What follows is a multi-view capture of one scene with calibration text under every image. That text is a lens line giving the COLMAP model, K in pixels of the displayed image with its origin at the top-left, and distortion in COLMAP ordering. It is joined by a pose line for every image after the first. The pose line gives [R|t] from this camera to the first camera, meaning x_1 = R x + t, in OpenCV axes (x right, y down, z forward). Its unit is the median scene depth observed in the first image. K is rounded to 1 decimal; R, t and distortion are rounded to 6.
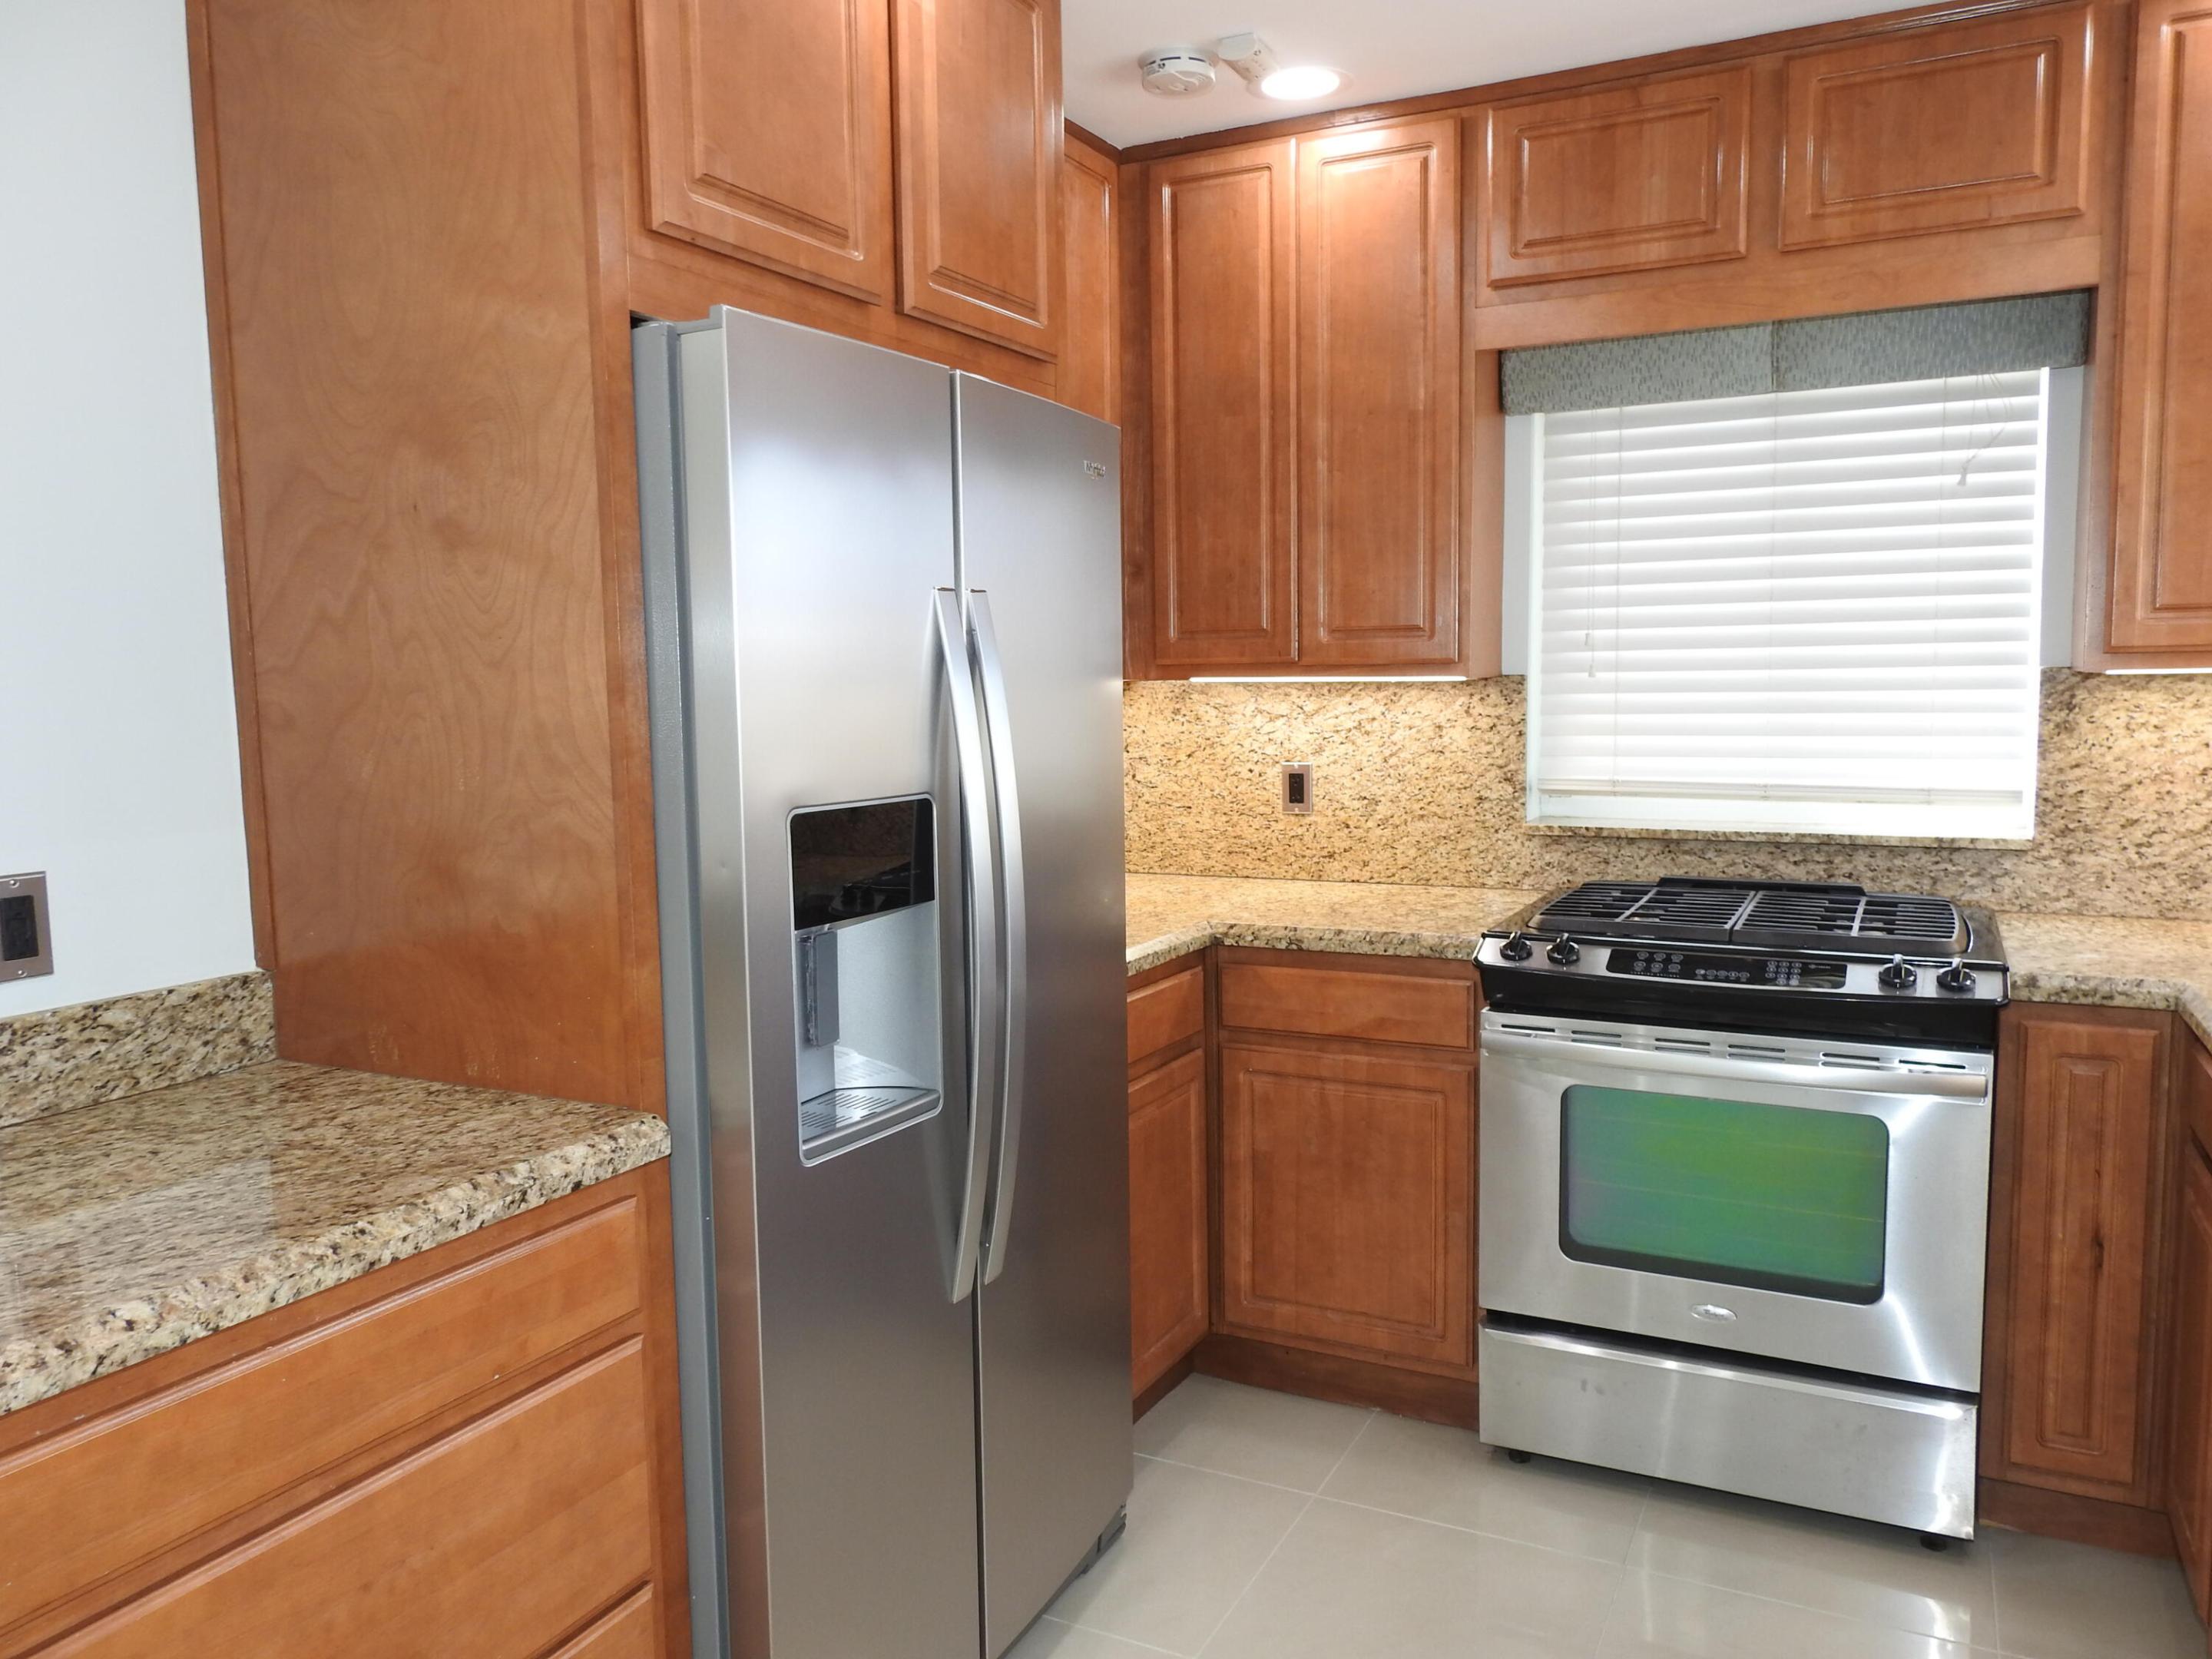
lens RADIAL K [[1587.2, 0, 1107.0], [0, 1587.2, 826.0], [0, 0, 1]] dist [-0.000436, 0.001266]
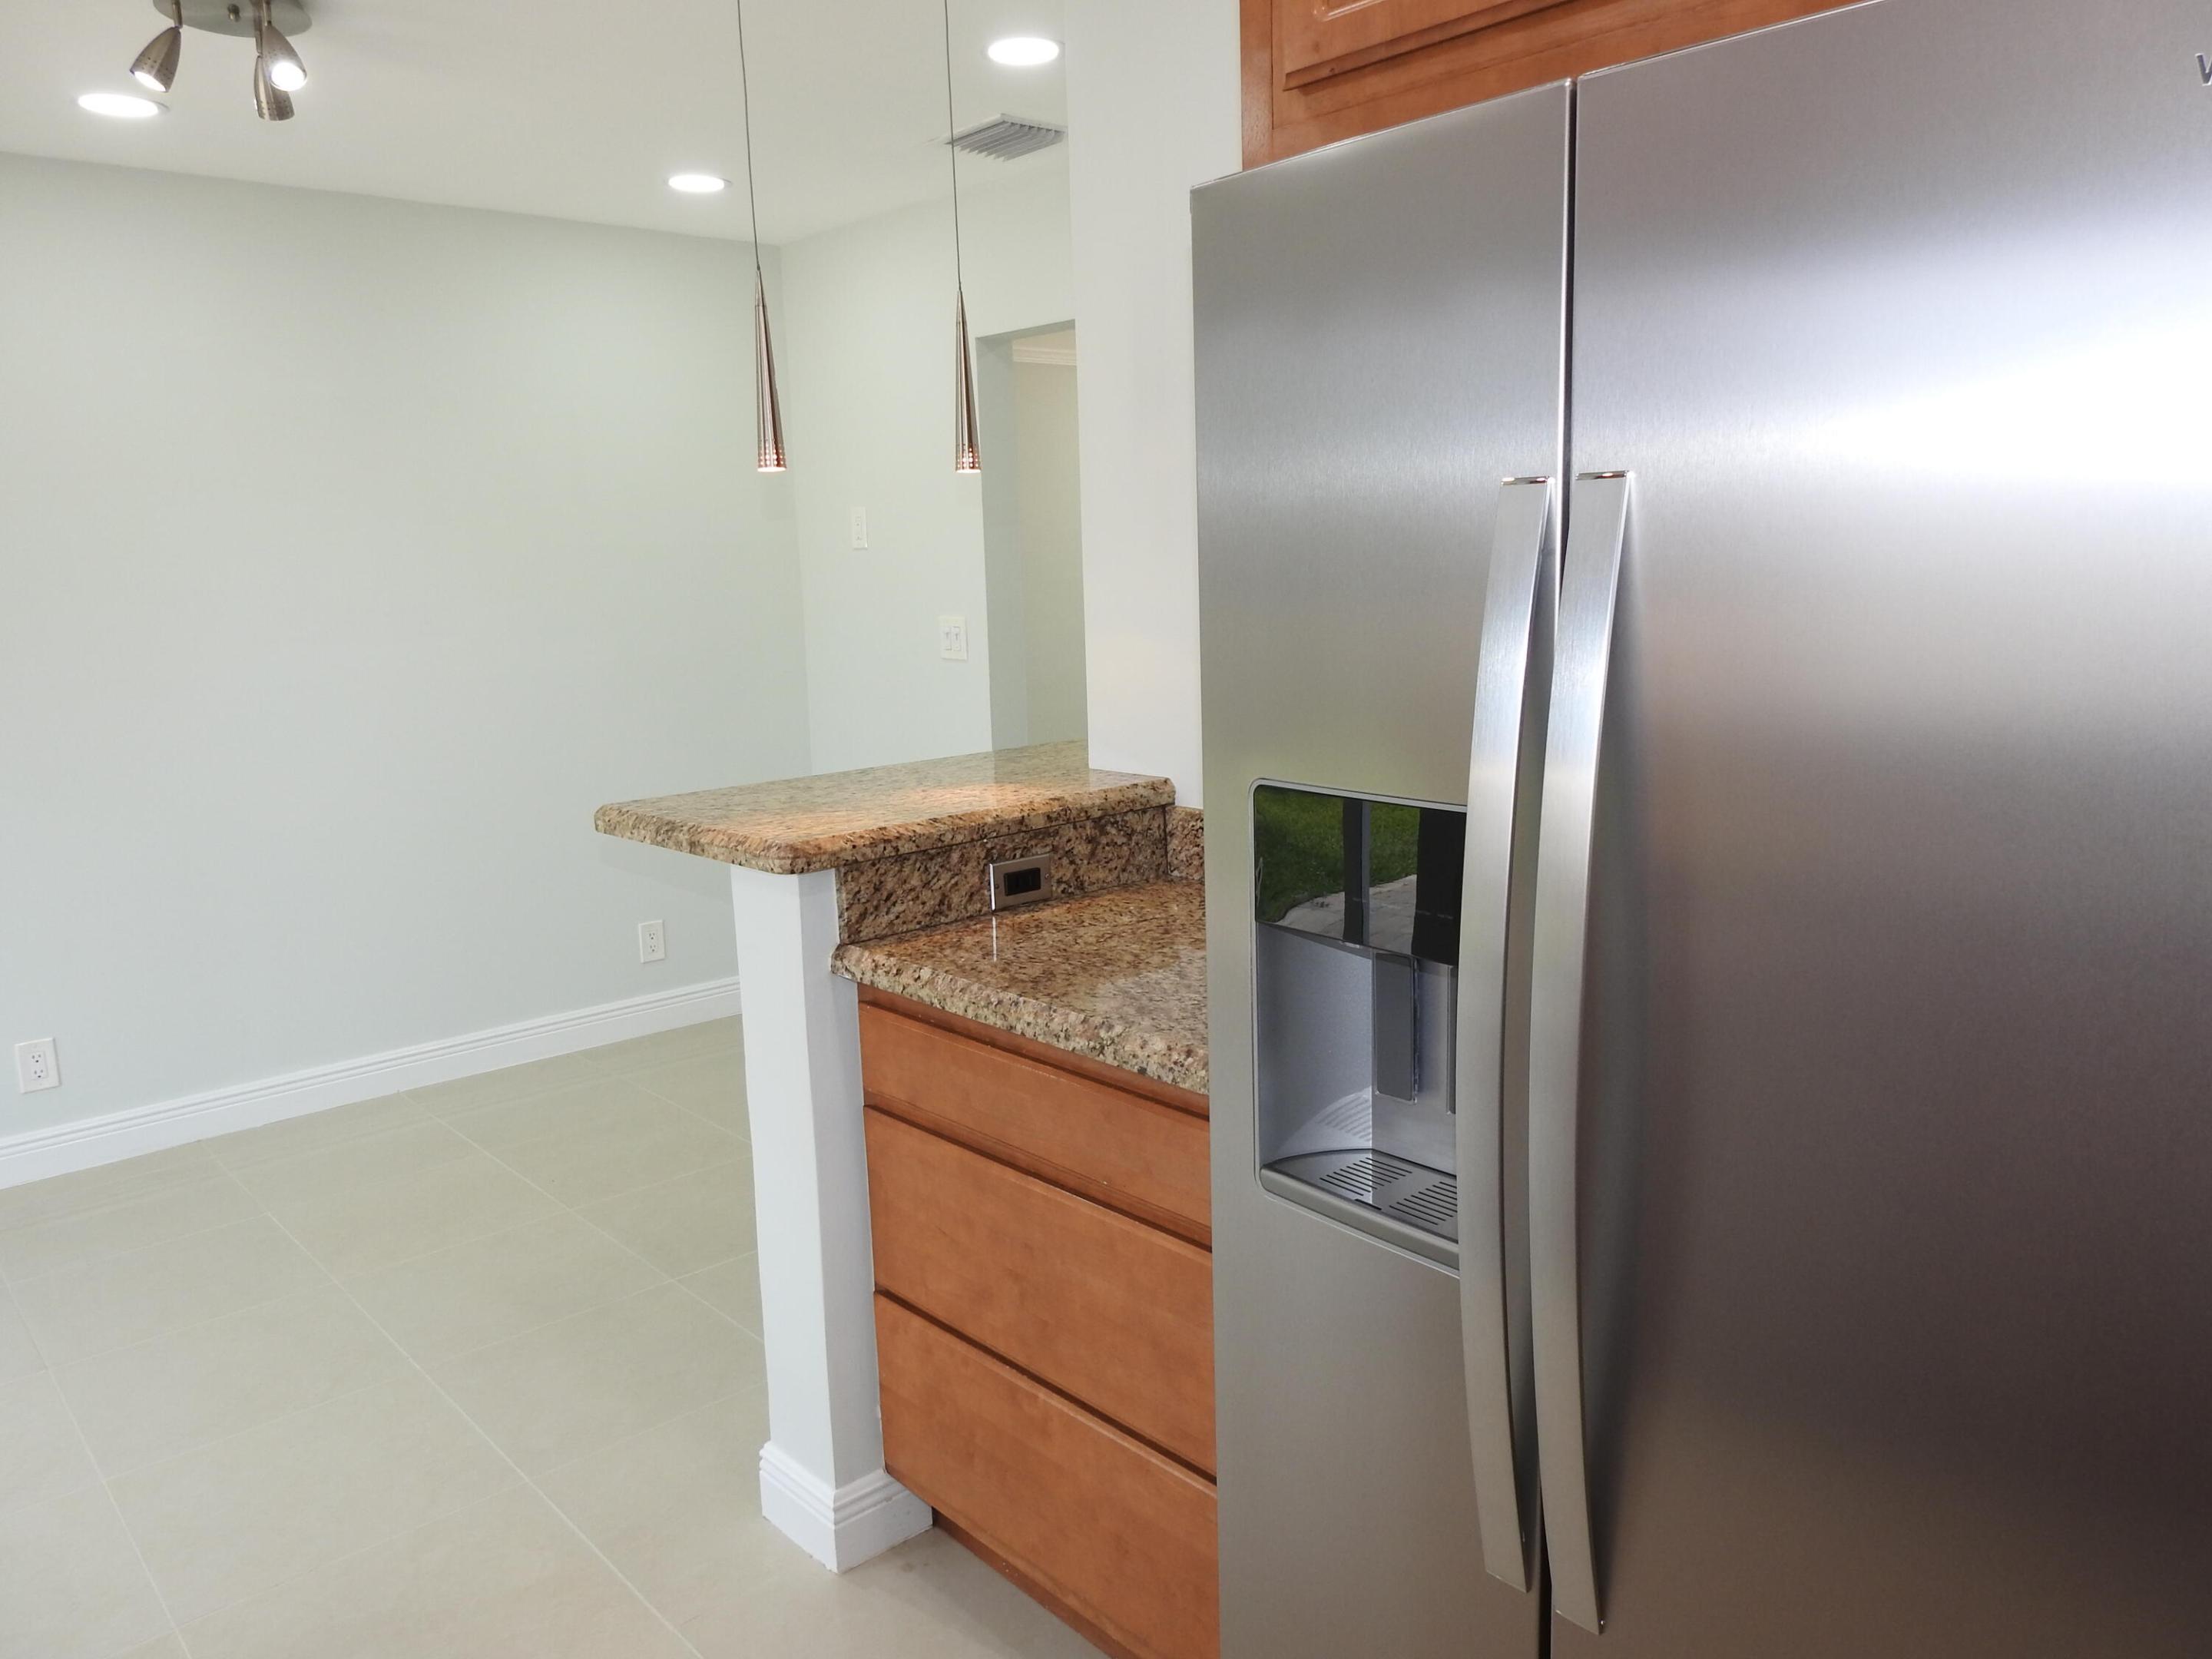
lens RADIAL K [[1587.2, 0, 1107.0], [0, 1587.2, 826.0], [0, 0, 1]] dist [-0.000436, 0.001266]
pose [[-0.355302, 0.187825, -0.915687, 0.357071], [-0.050915, 0.974261, 0.219596, -0.098489], [0.933364, 0.124645, -0.336594, 0.725371]]
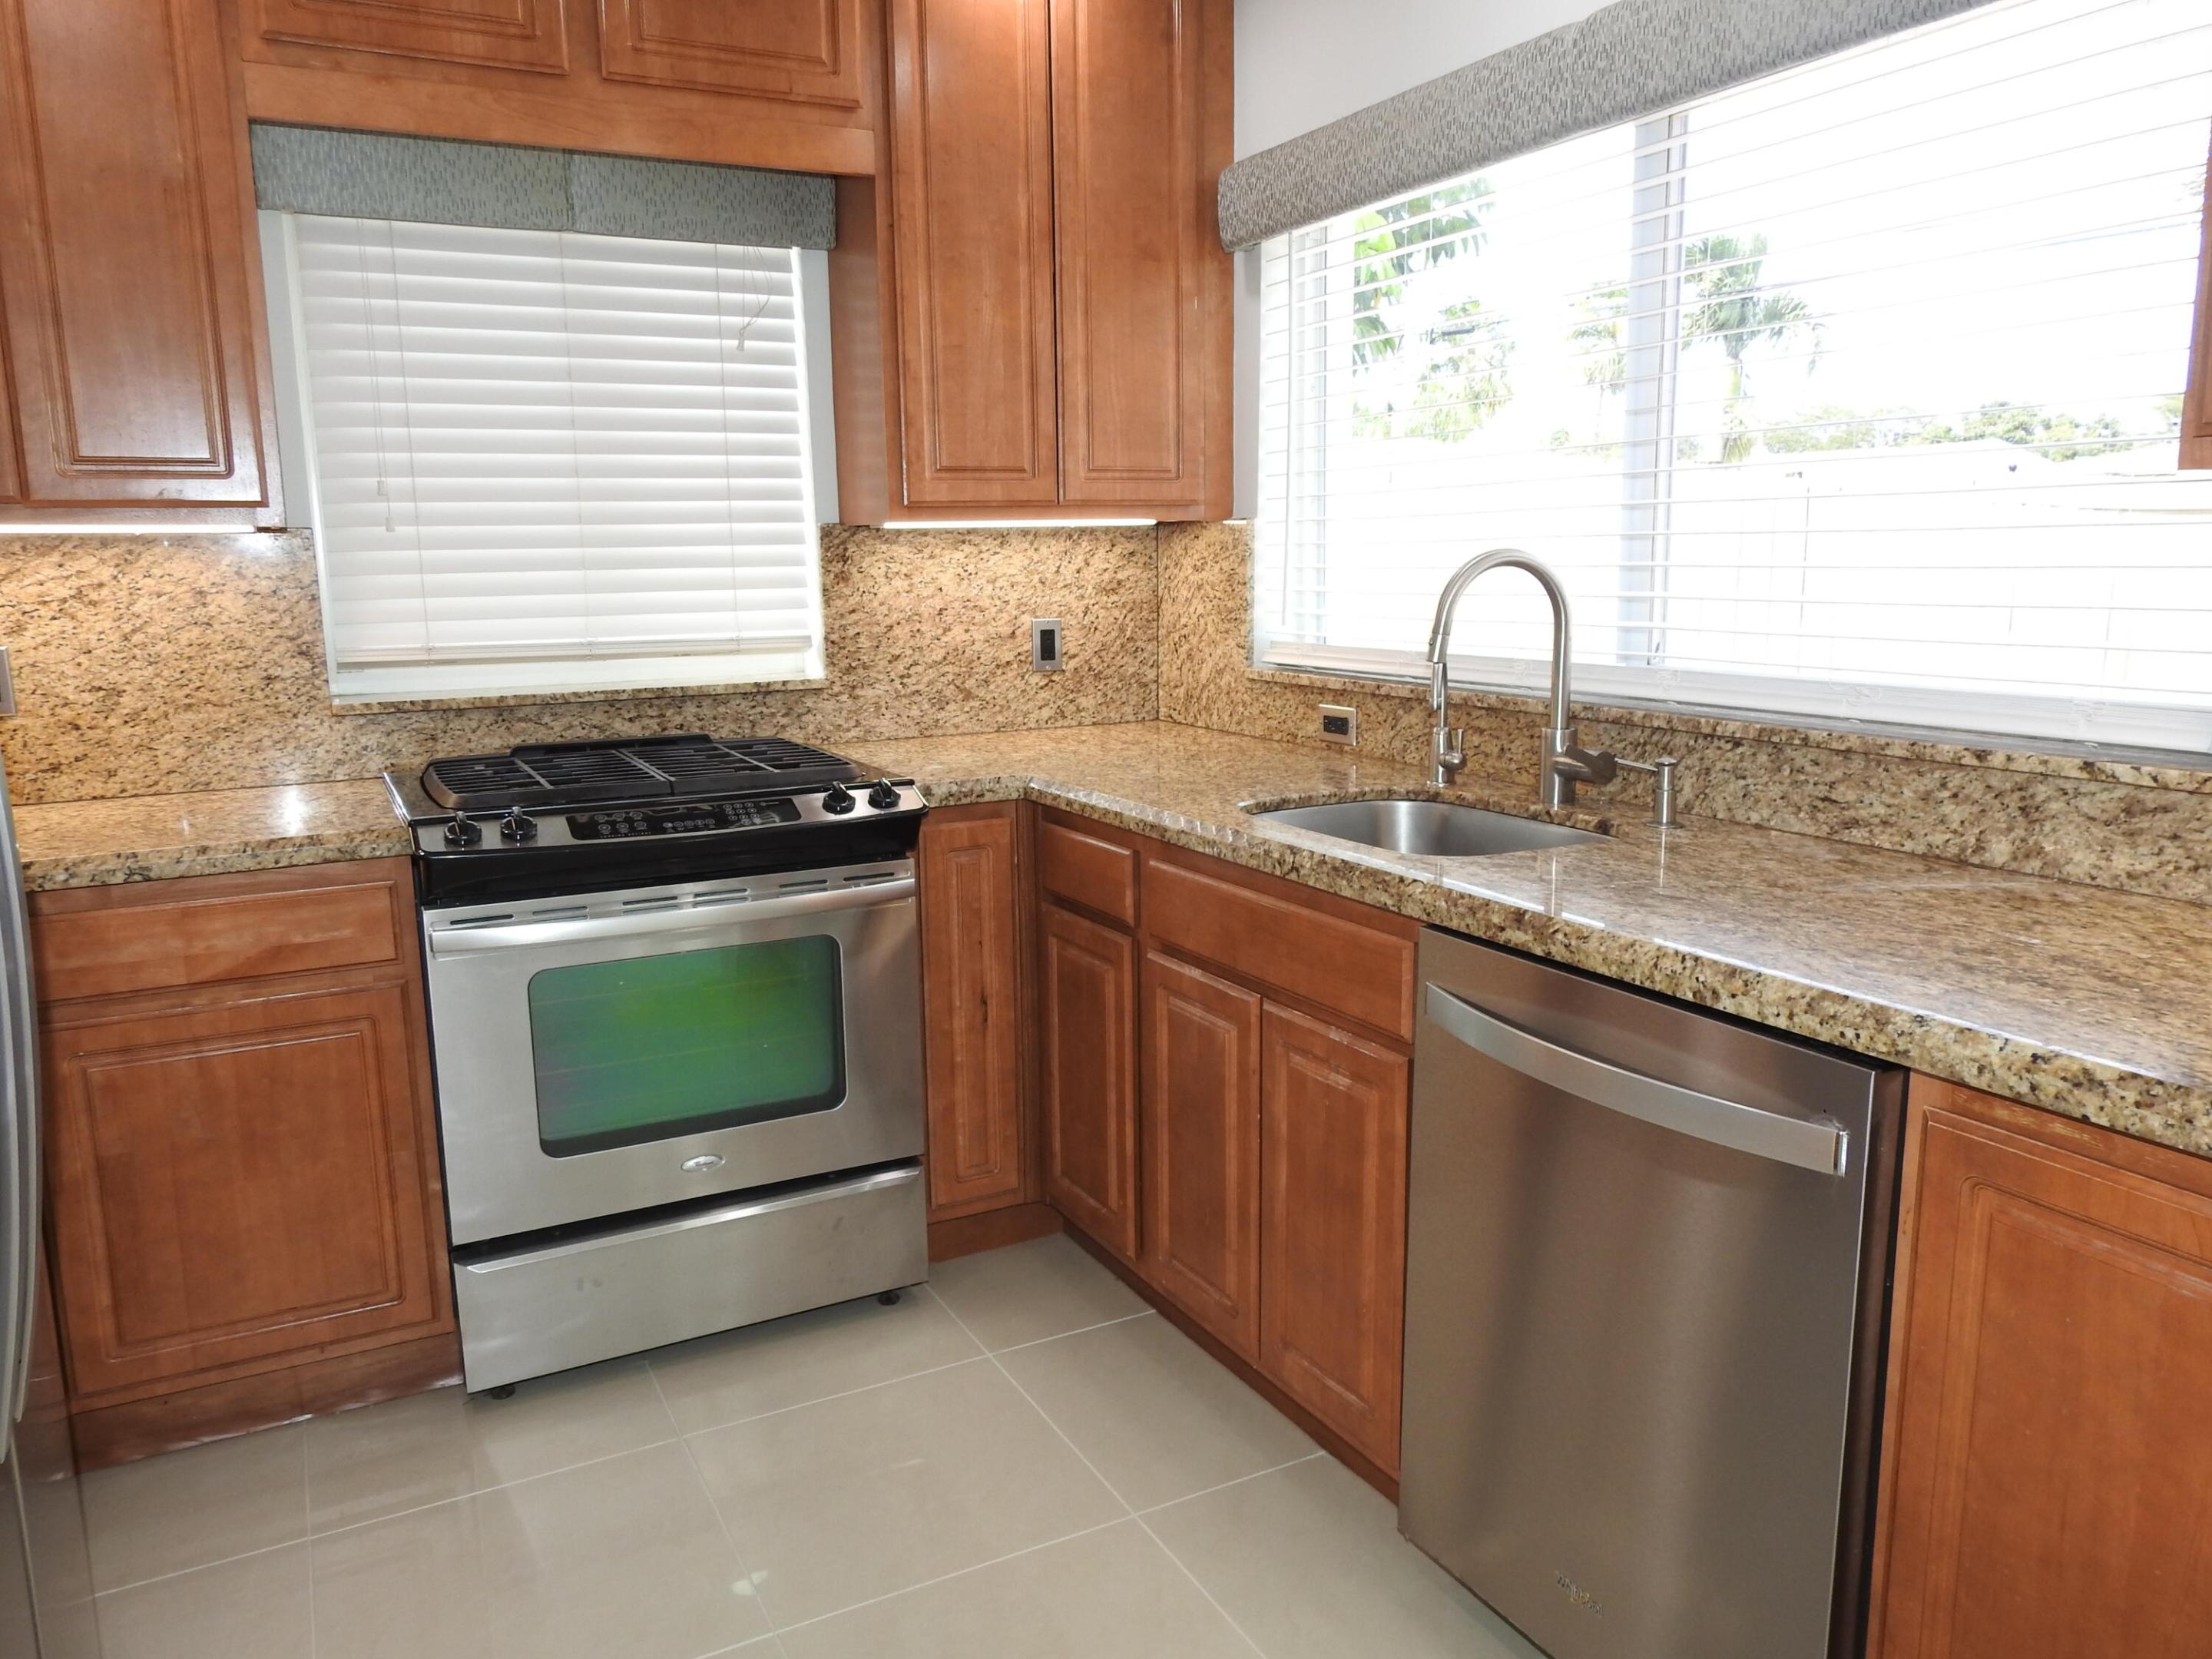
lens RADIAL K [[1587.2, 0, 1107.0], [0, 1587.2, 826.0], [0, 0, 1]] dist [-0.000436, 0.001266]
pose [[0.580102, -0.133698, 0.803496, -0.221988], [0.085399, 0.990984, 0.103239, 0.013107], [-0.810055, 0.008729, 0.586289, 0.184461]]
